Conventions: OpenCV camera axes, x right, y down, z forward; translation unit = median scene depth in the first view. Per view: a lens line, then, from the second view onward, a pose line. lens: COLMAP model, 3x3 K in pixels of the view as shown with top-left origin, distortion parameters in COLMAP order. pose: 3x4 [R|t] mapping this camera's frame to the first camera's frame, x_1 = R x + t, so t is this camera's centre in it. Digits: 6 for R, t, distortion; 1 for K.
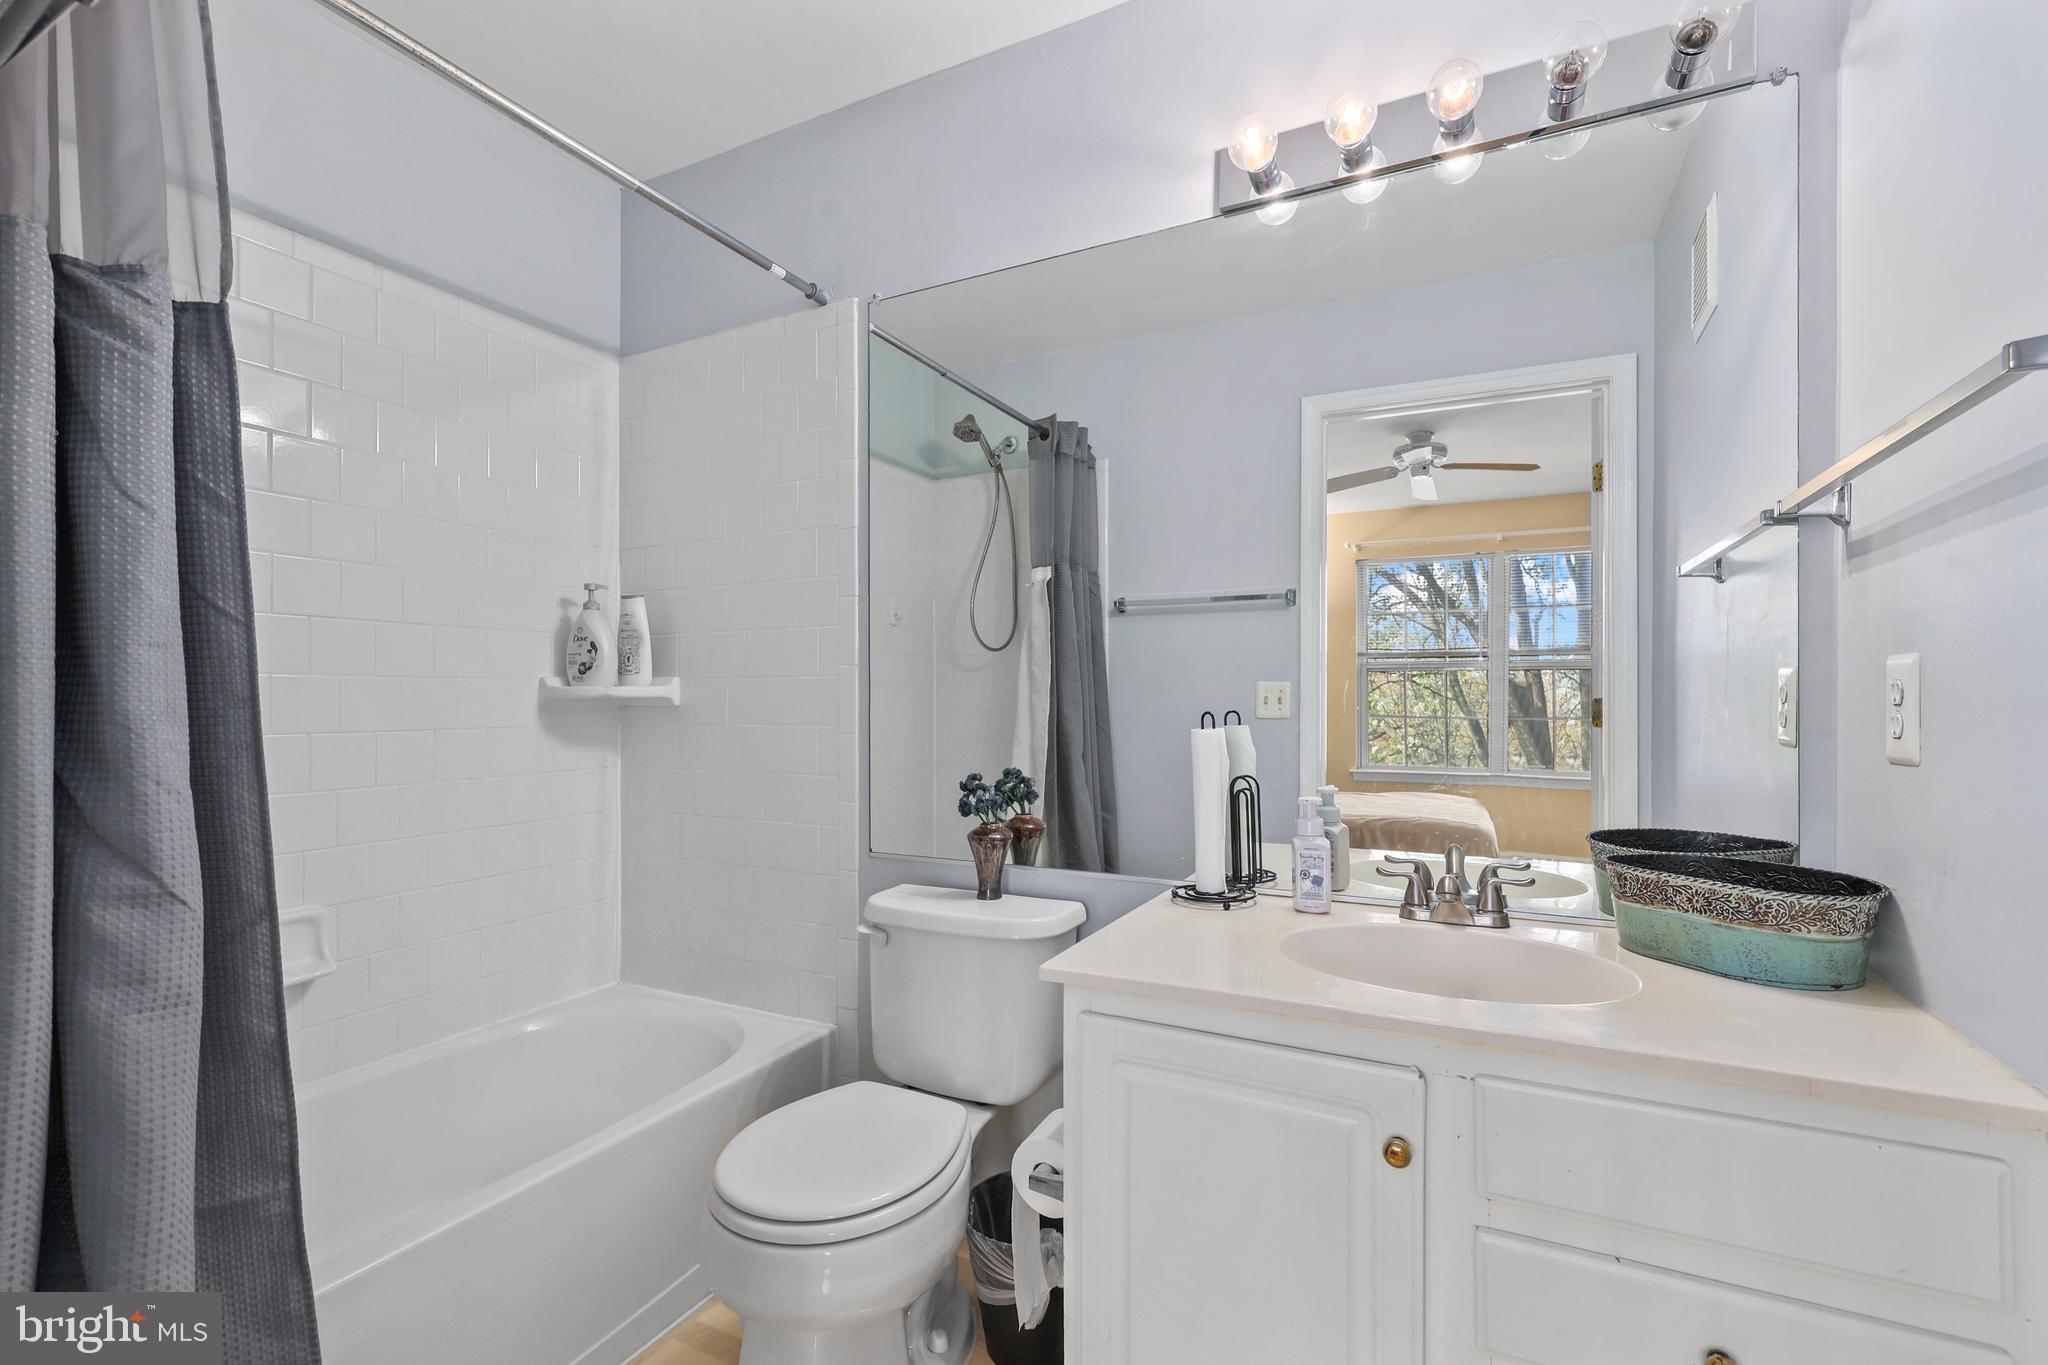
lens RADIAL K [[845.6, 0, 1016.5], [0, 845.6, 704.1], [0, 0, 1]] dist [0.002105, 0.000152]
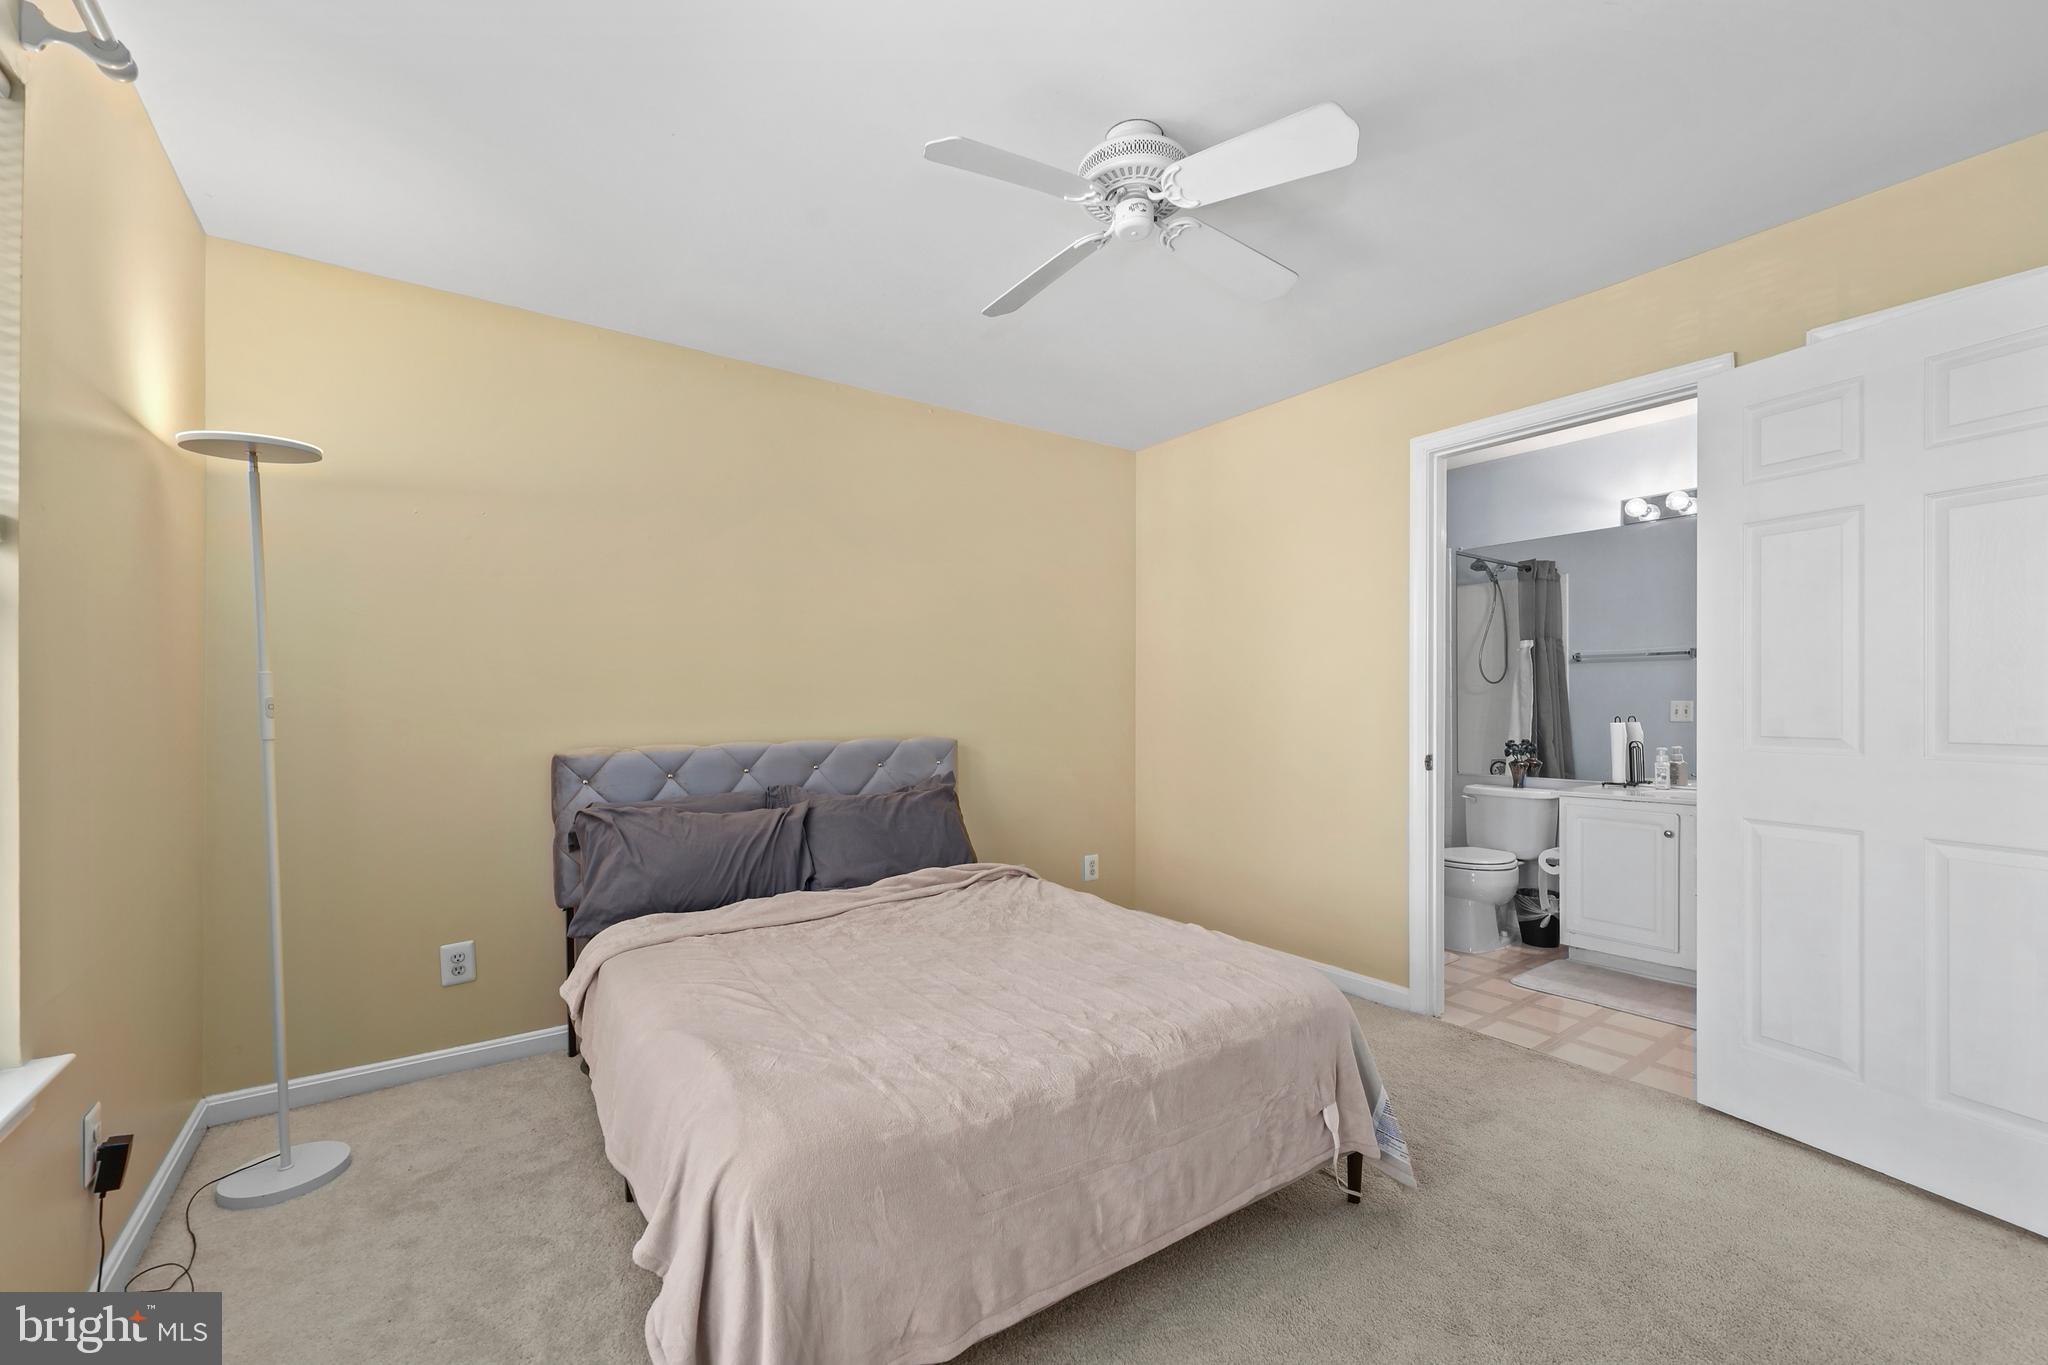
lens RADIAL K [[845.6, 0, 1016.5], [0, 845.6, 704.1], [0, 0, 1]] dist [0.002105, 0.000152]
pose [[0.896360, -0.000590, -0.443326, -0.156572], [-0.003727, 0.999954, -0.008867, 0.000698], [0.443311, 0.009601, 0.896317, -1.209475]]
